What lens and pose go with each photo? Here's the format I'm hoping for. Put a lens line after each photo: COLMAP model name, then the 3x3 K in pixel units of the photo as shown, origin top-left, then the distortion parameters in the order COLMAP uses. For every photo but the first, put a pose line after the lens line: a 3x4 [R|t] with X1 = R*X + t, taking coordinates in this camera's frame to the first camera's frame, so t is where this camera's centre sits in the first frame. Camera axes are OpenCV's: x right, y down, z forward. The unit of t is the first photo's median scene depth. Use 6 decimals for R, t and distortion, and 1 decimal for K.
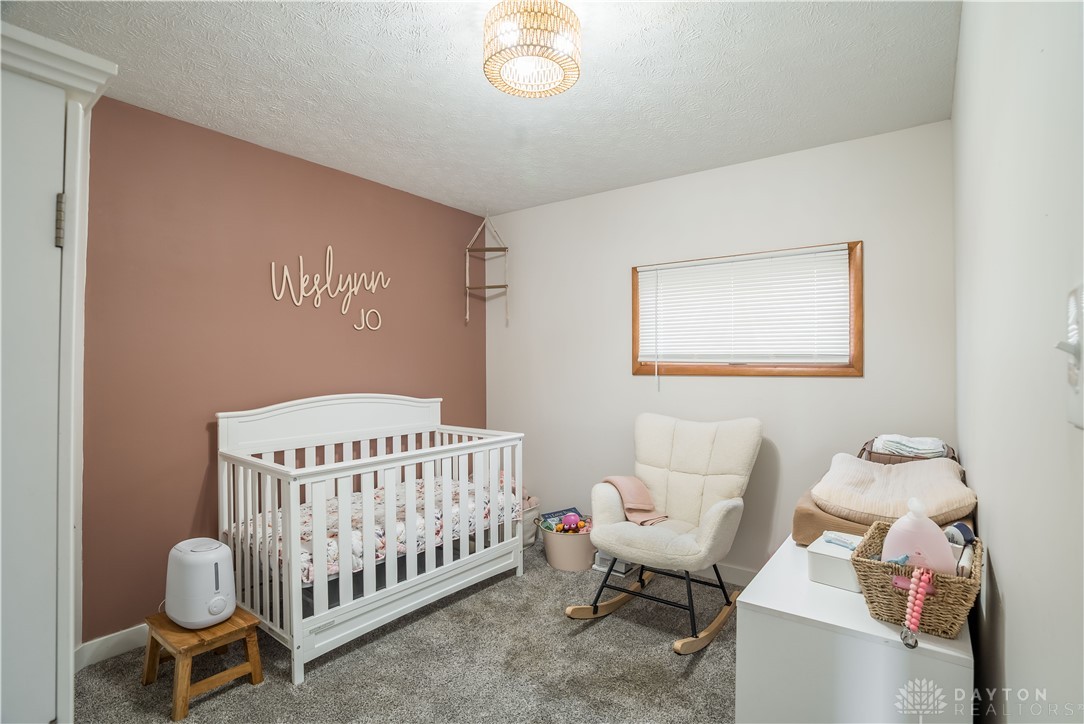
lens RADIAL K [[500.0, 0, 542.0], [0, 500.0, 362.0], [0, 0, 1]] dist [-0.005436, -0.000433]
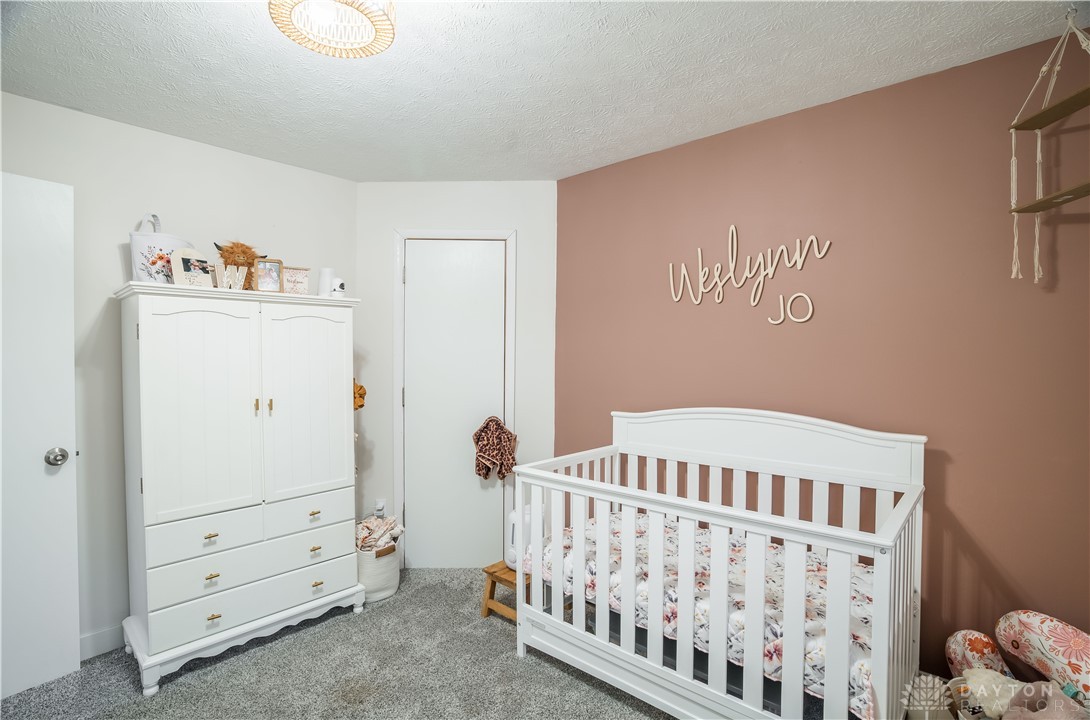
lens RADIAL K [[518.8, 0, 545.0], [0, 518.8, 360.0], [0, 0, 1]] dist [-0.073236, 0.032743]
pose [[-0.058761, 0.004755, -0.998261, 0.443287], [0.003925, 0.999982, 0.004532, -0.018027], [0.998264, -0.003652, -0.058779, 0.770230]]
